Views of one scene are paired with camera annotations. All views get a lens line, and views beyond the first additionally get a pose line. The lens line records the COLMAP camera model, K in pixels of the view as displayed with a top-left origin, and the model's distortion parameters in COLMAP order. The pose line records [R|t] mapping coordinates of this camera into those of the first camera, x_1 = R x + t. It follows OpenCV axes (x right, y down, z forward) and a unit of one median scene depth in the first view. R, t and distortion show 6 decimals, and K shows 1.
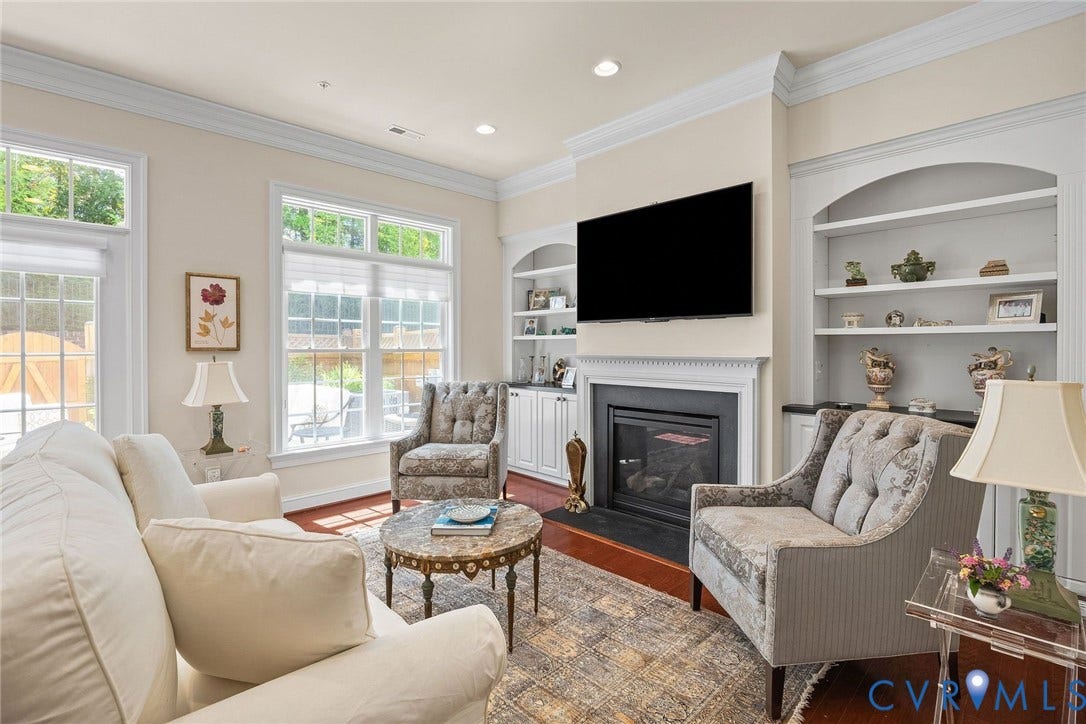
lens RADIAL K [[516.5, 0, 539.0], [0, 516.5, 354.5], [0, 0, 1]] dist [-0.000653, -0.000308]
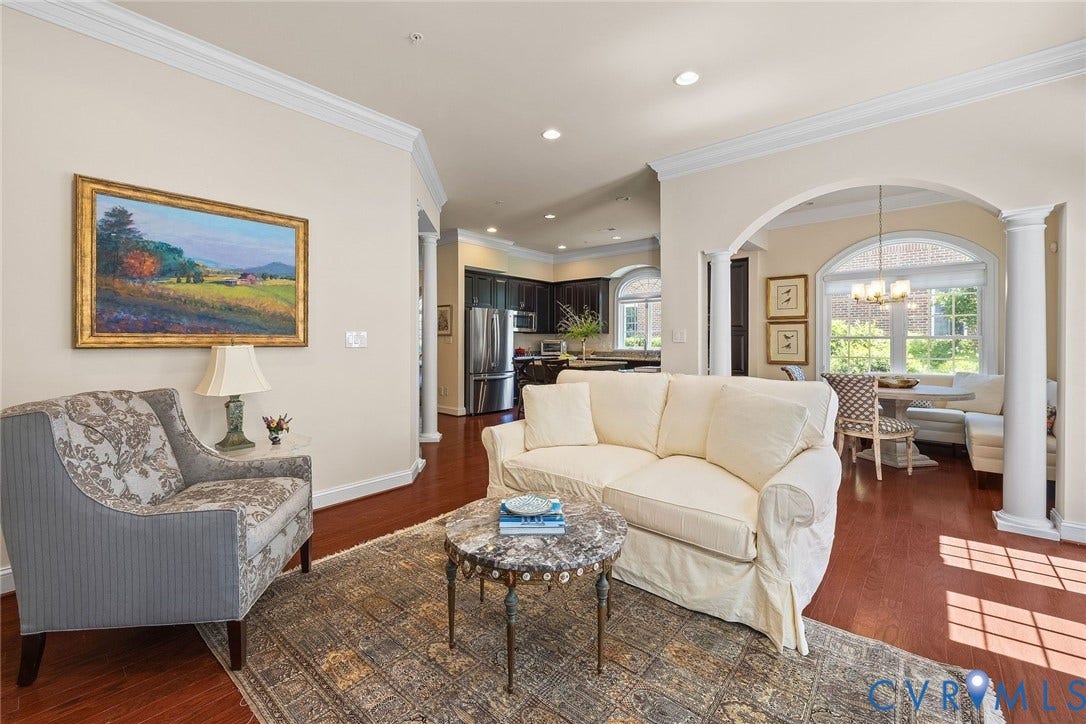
lens RADIAL K [[481.2, 0, 539.4], [0, 481.2, 357.3], [0, 0, 1]] dist [0.001090, 0.000141]
pose [[-0.997170, 0.003821, -0.075085, -0.068682], [0.000248, 0.998869, 0.047543, 0.001701], [0.075181, 0.047390, -0.996043, 1.376539]]
